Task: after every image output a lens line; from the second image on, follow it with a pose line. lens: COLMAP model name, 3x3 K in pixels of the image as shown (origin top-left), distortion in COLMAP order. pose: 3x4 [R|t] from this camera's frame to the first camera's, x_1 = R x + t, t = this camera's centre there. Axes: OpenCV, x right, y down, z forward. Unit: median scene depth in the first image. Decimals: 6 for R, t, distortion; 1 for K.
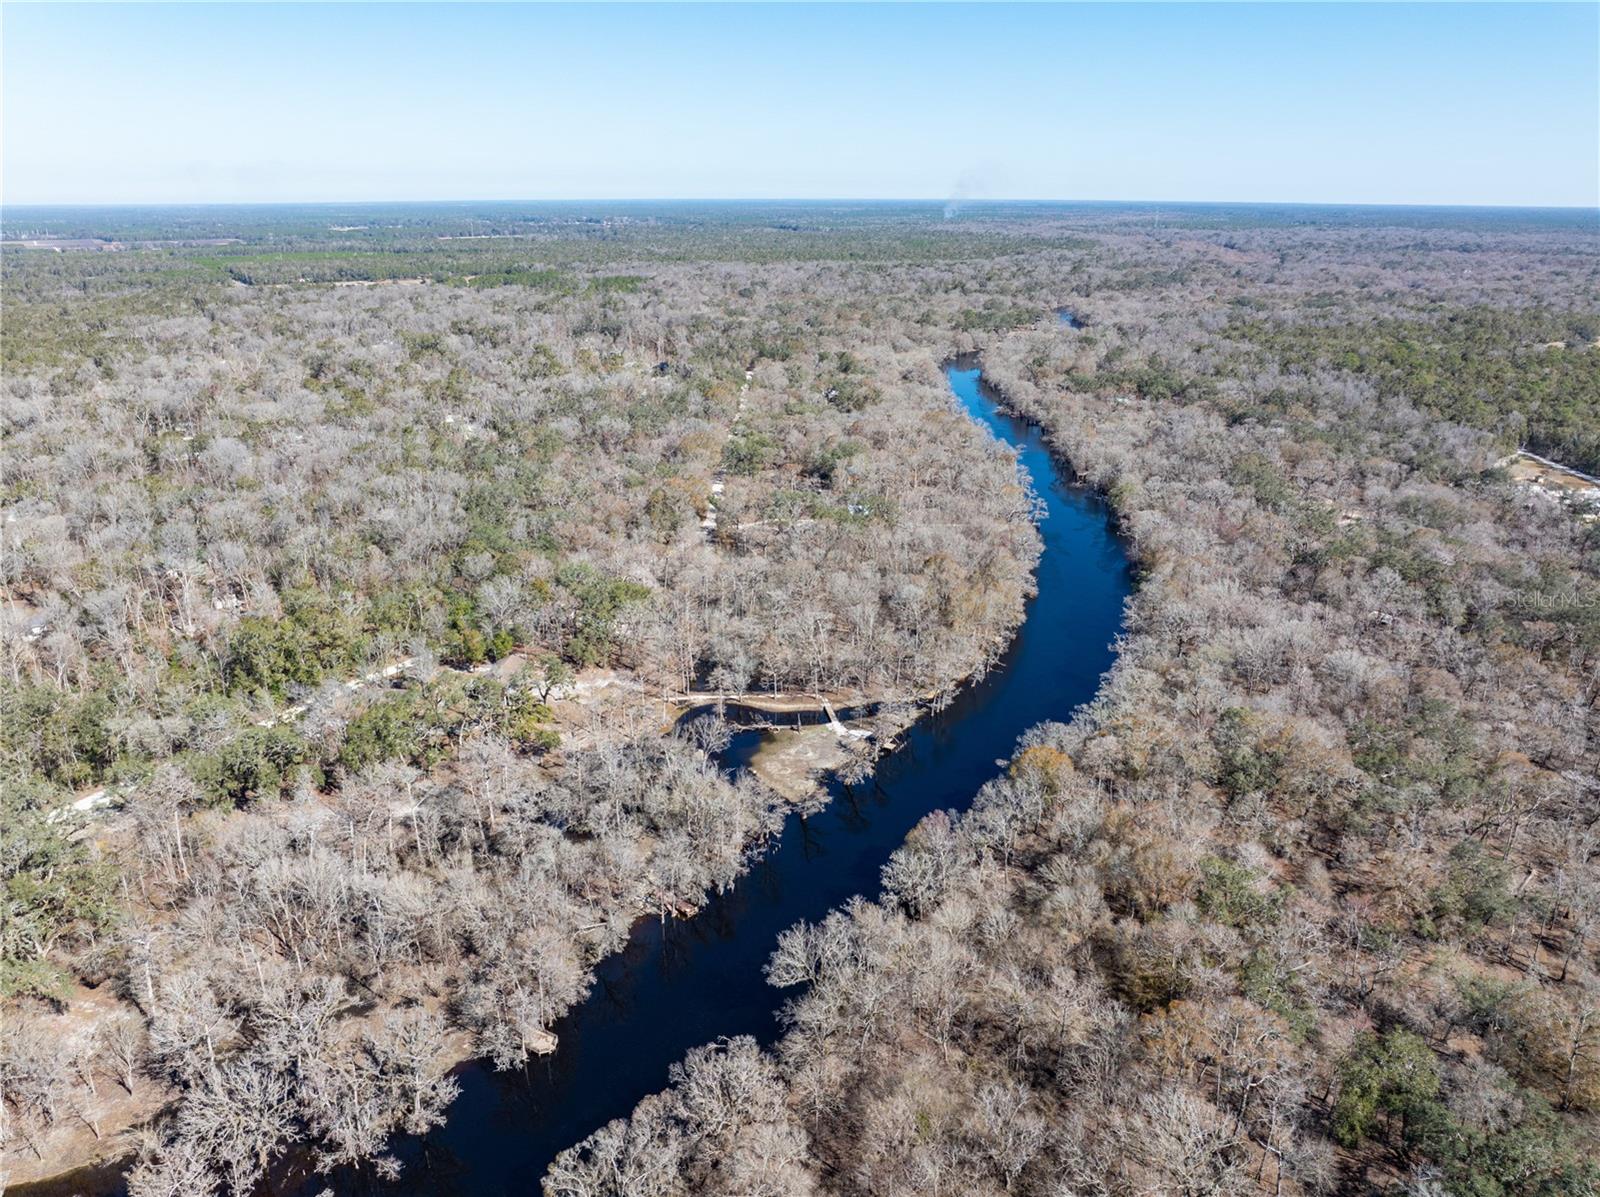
lens RADIAL K [[1147.4, 0, 800.0], [0, 1147.4, 598.5], [0, 0, 1]] dist [-0.008685, -0.000630]
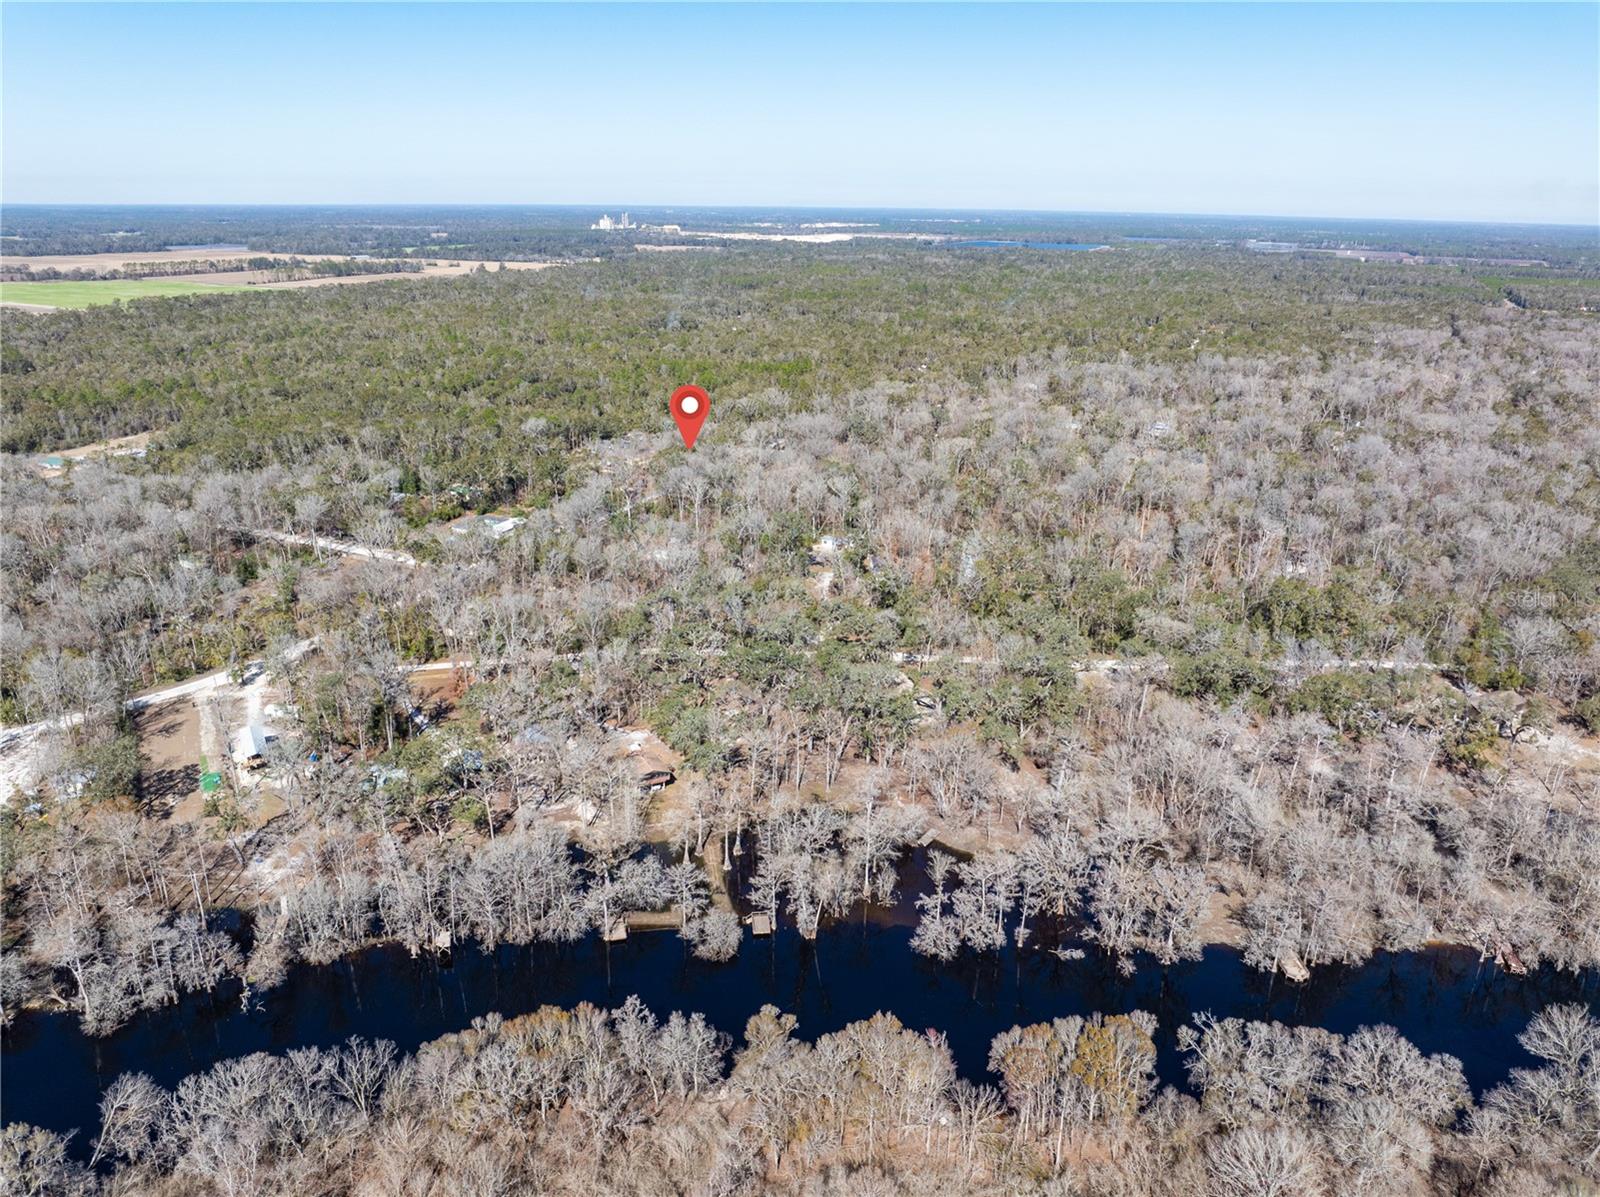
lens RADIAL K [[1147.4, 0, 800.0], [0, 1147.4, 598.5], [0, 0, 1]] dist [-0.008685, -0.000630]
pose [[0.527342, 0.296235, -0.796339, 0.251206], [-0.307448, 0.940269, 0.146182, 0.029086], [0.792077, 0.167745, 0.586921, -0.074970]]
